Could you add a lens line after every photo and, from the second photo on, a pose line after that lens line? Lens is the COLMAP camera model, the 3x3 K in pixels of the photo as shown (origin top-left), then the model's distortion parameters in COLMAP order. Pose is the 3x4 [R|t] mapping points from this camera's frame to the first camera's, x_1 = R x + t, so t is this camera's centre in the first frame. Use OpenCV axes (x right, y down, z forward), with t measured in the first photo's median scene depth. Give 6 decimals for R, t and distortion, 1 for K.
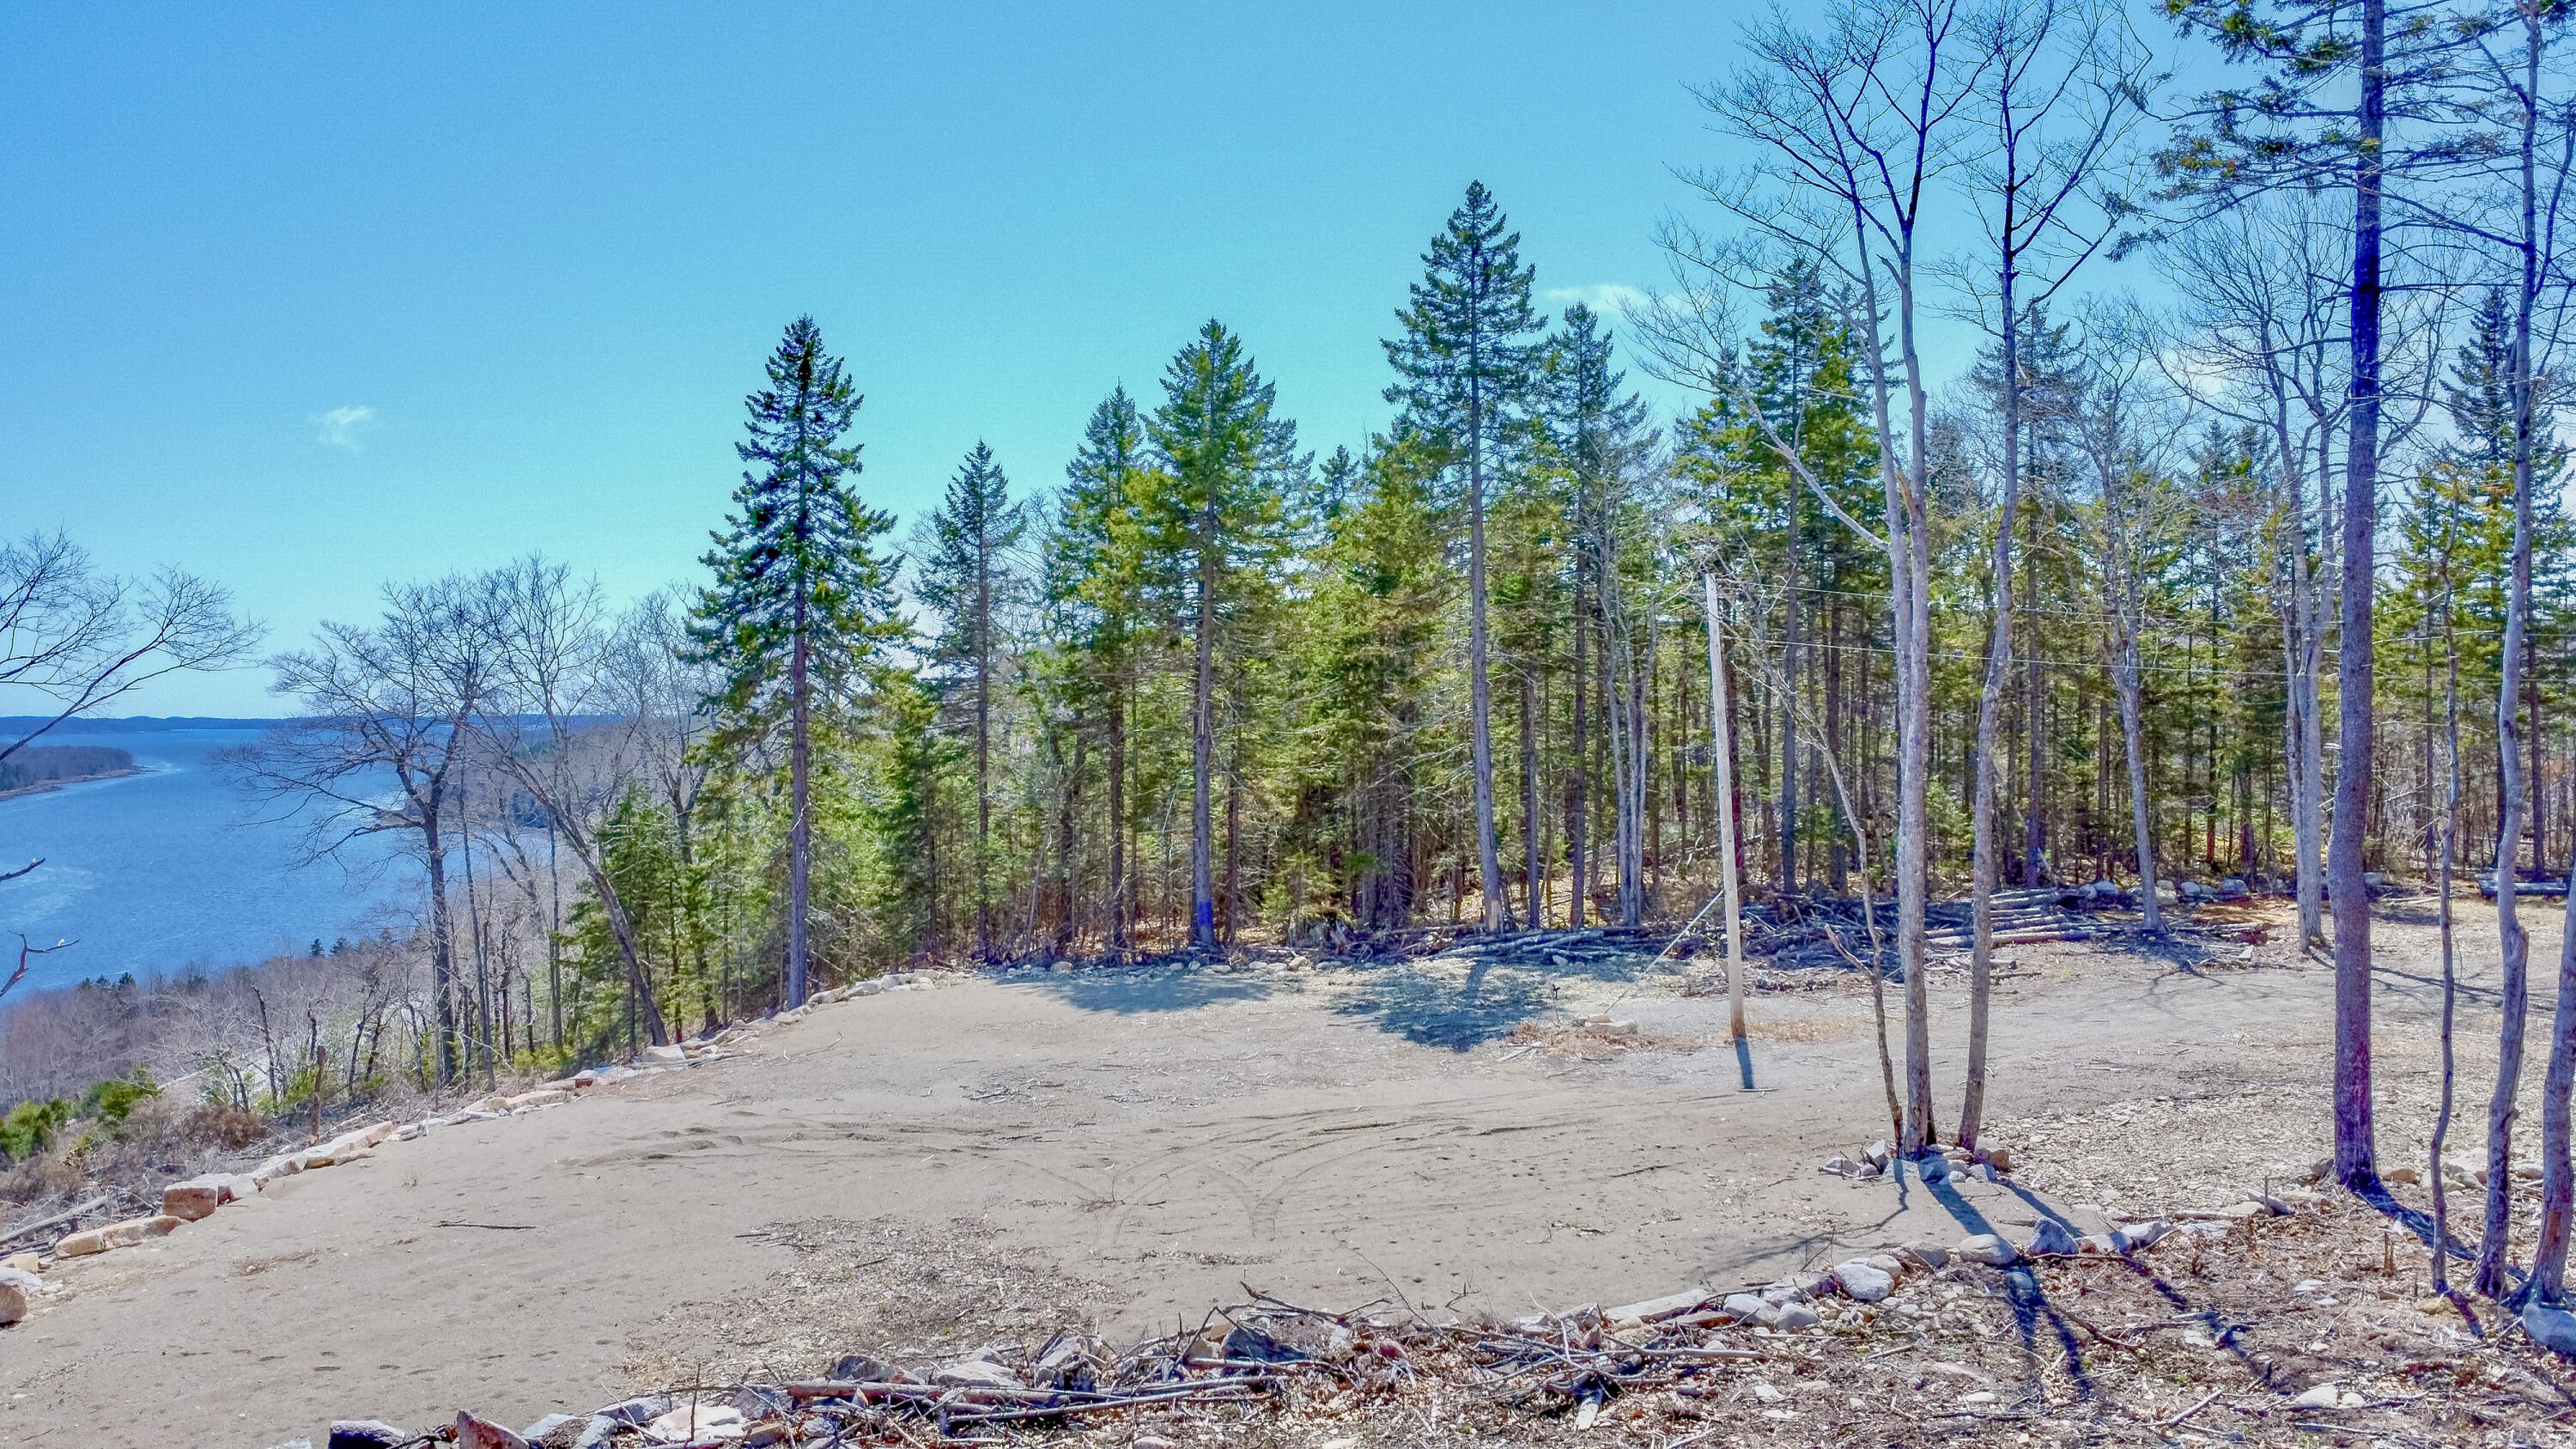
lens RADIAL K [[1870.6, 0, 1292.7], [0, 1870.6, 724.8], [0, 0, 1]] dist [-0.020084, -0.020463]
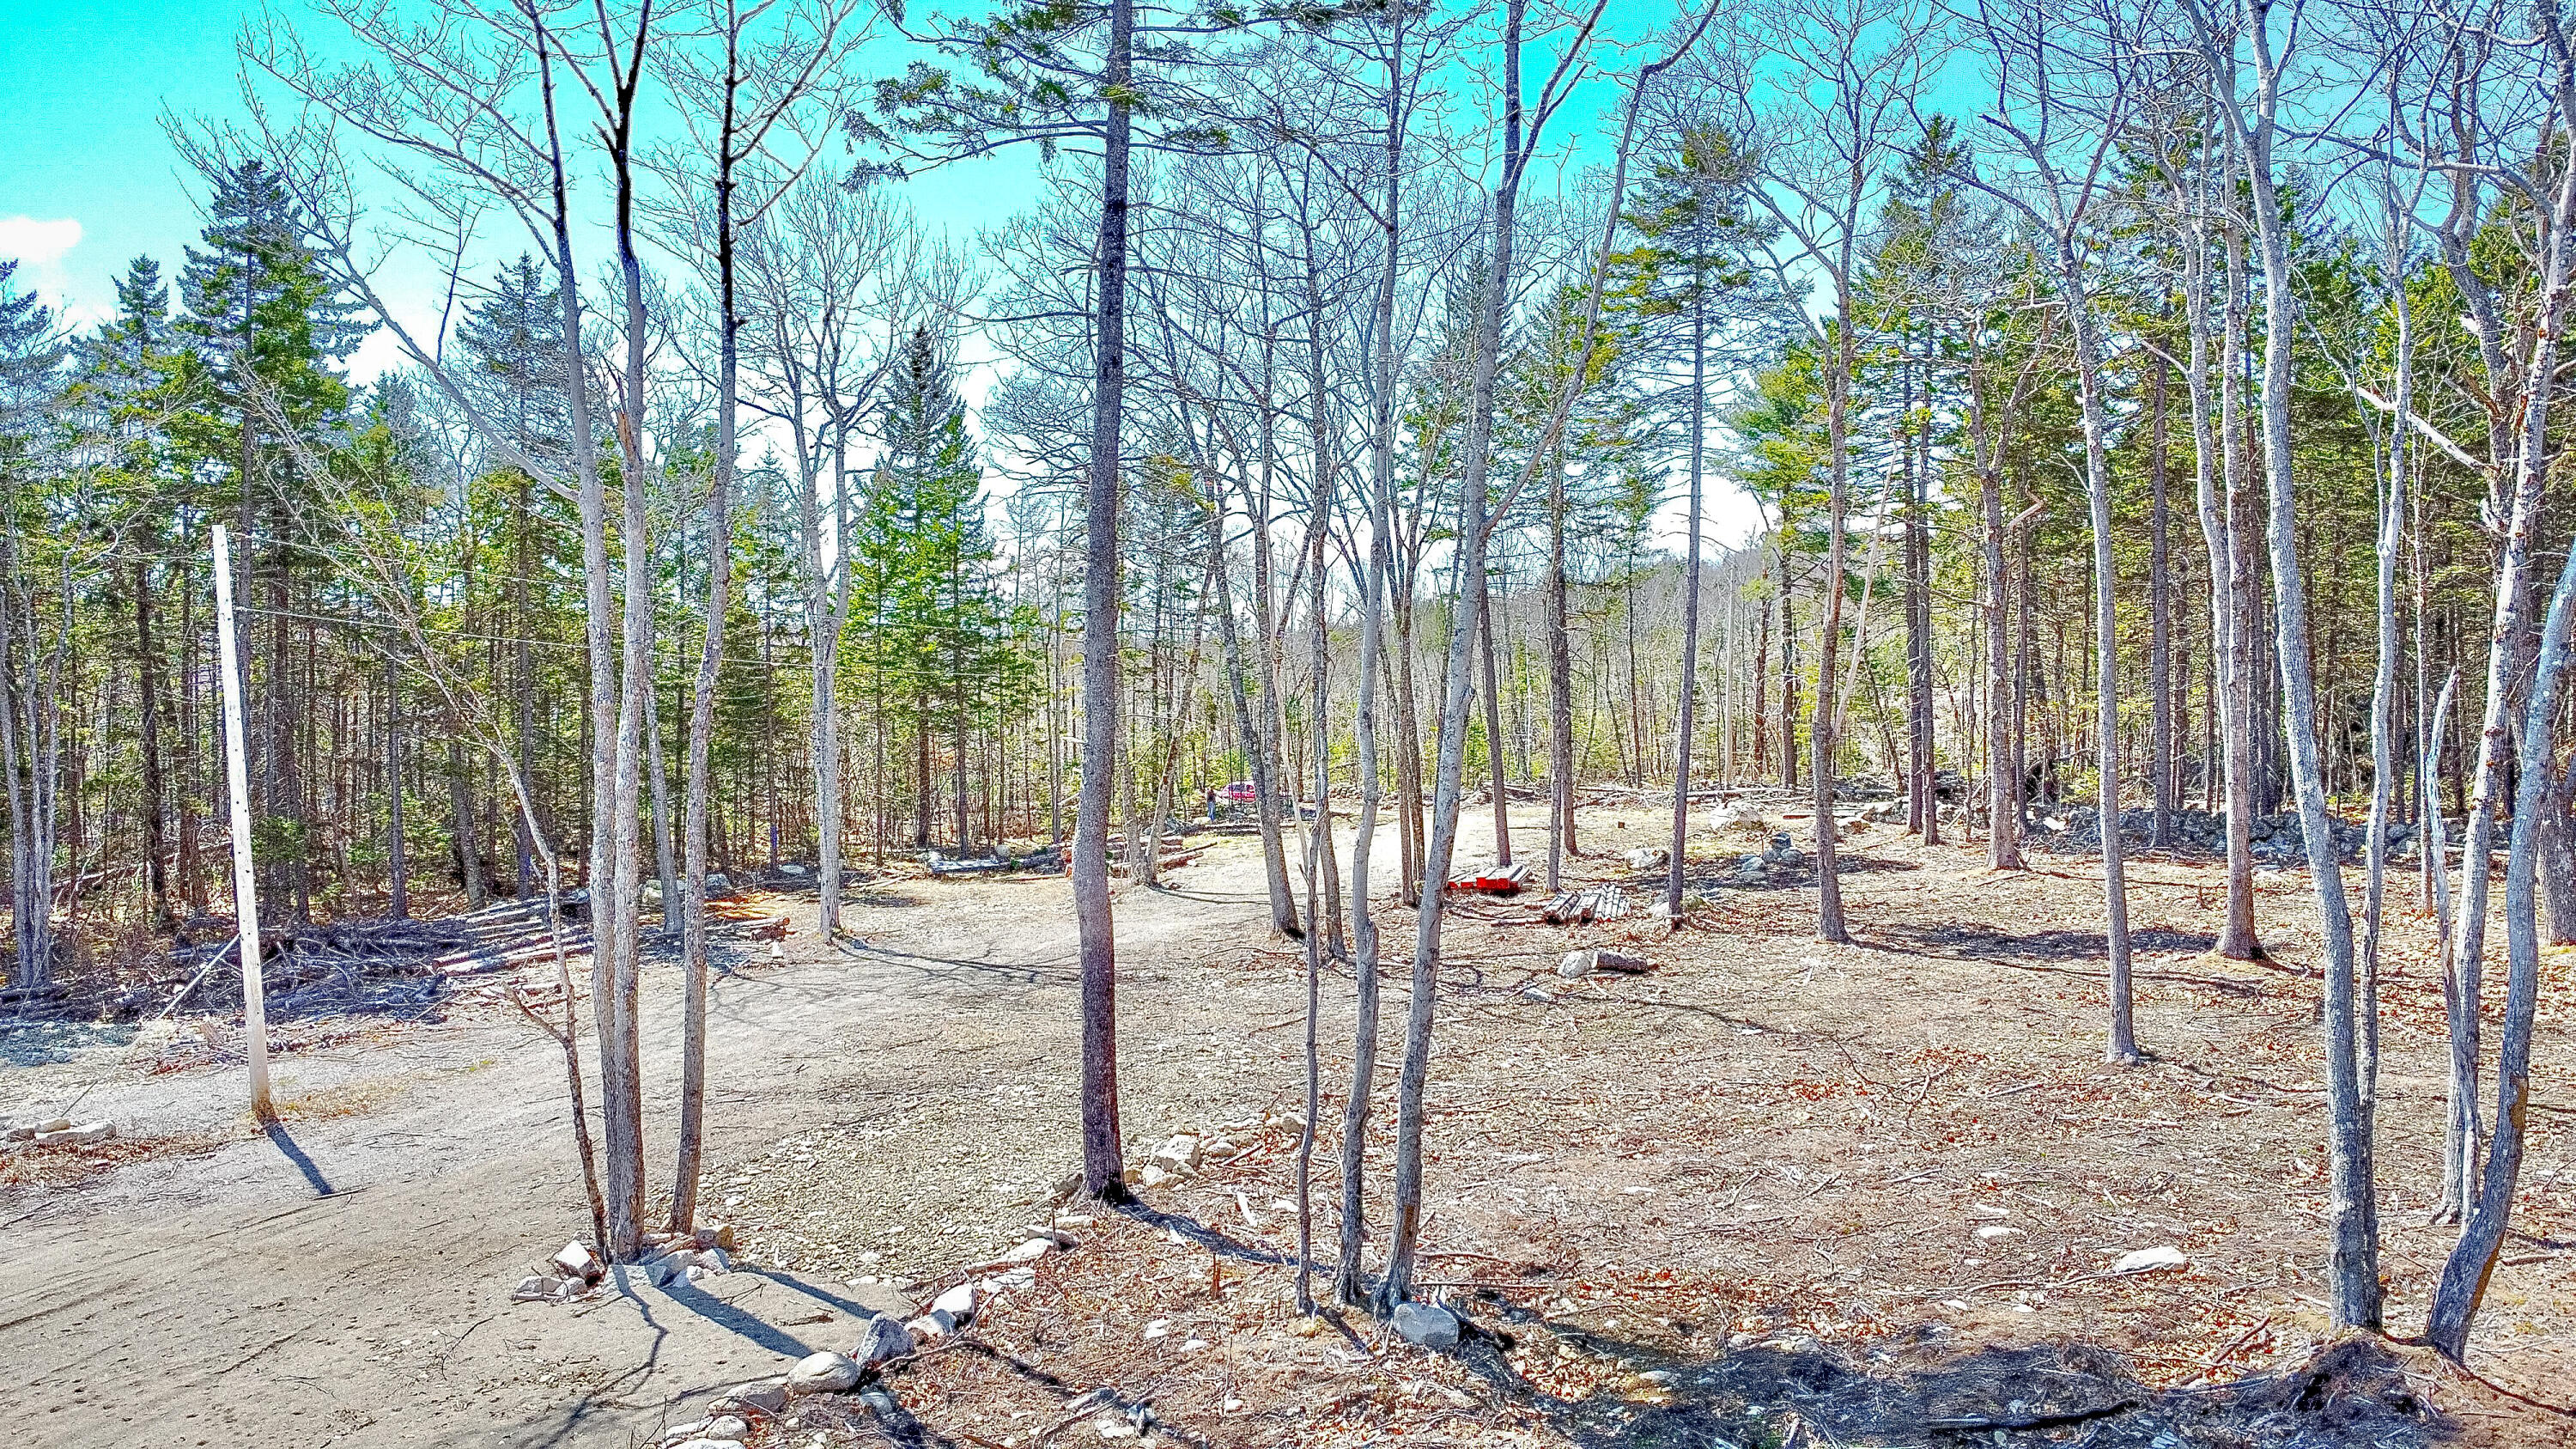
lens RADIAL K [[1870.6, 0, 1292.7], [0, 1870.6, 724.8], [0, 0, 1]] dist [-0.020084, -0.020463]
pose [[0.672856, -0.006605, 0.739744, -0.068925], [0.004889, 0.999978, 0.004482, -0.000364], [-0.739757, 0.000600, 0.672873, 0.251371]]
